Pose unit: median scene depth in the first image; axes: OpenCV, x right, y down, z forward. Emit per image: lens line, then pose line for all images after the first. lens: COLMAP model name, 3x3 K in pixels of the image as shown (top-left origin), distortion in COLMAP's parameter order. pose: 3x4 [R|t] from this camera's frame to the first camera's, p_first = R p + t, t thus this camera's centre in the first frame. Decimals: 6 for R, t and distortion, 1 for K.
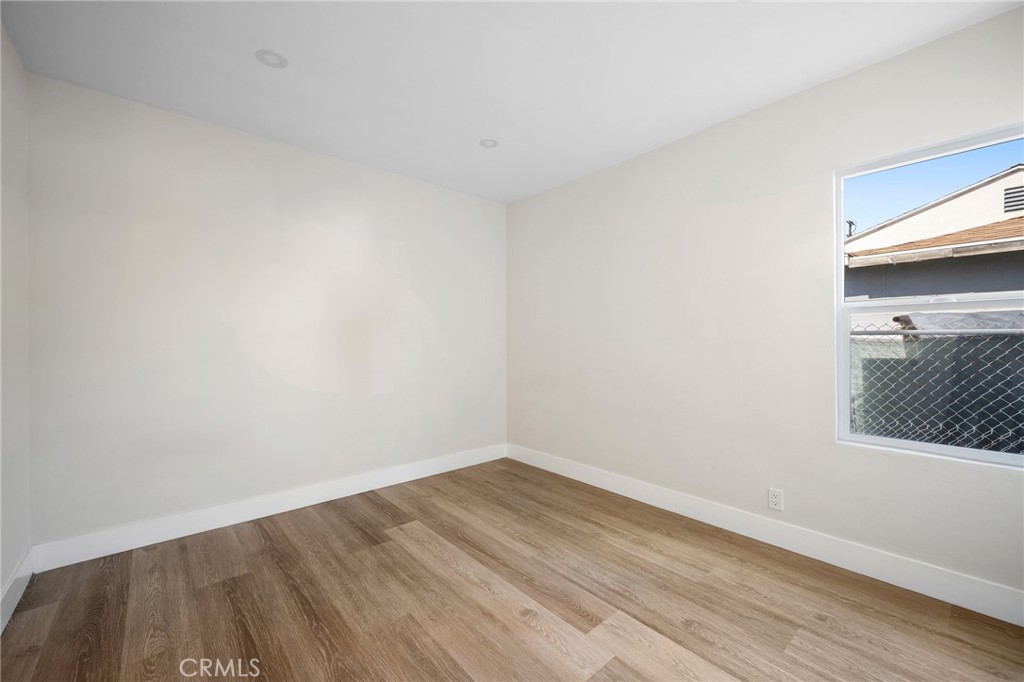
lens RADIAL K [[413.1, 0, 512.0], [0, 413.1, 343.8], [0, 0, 1]] dist [0.000620, 0.000581]
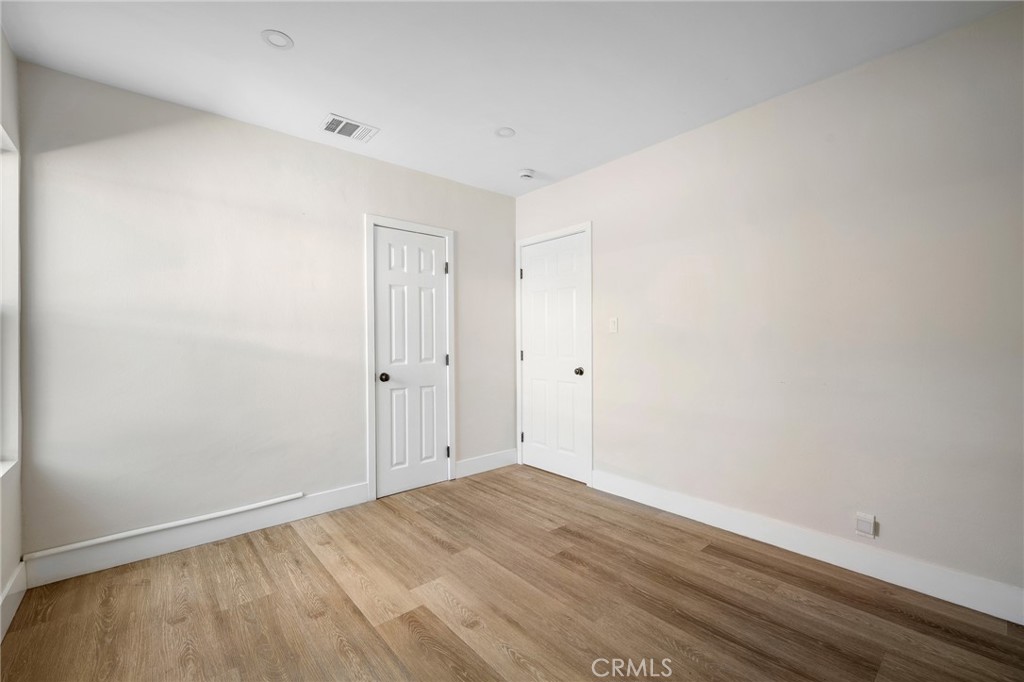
lens RADIAL K [[421.9, 0, 513.0], [0, 421.9, 338.8], [0, 0, 1]] dist [-0.001800, -0.000721]
pose [[-0.999941, 0.010843, 0.000263, -0.067456], [0.010844, 0.999925, 0.005608, -0.017093], [-0.000202, 0.005610, -0.999984, 1.996175]]
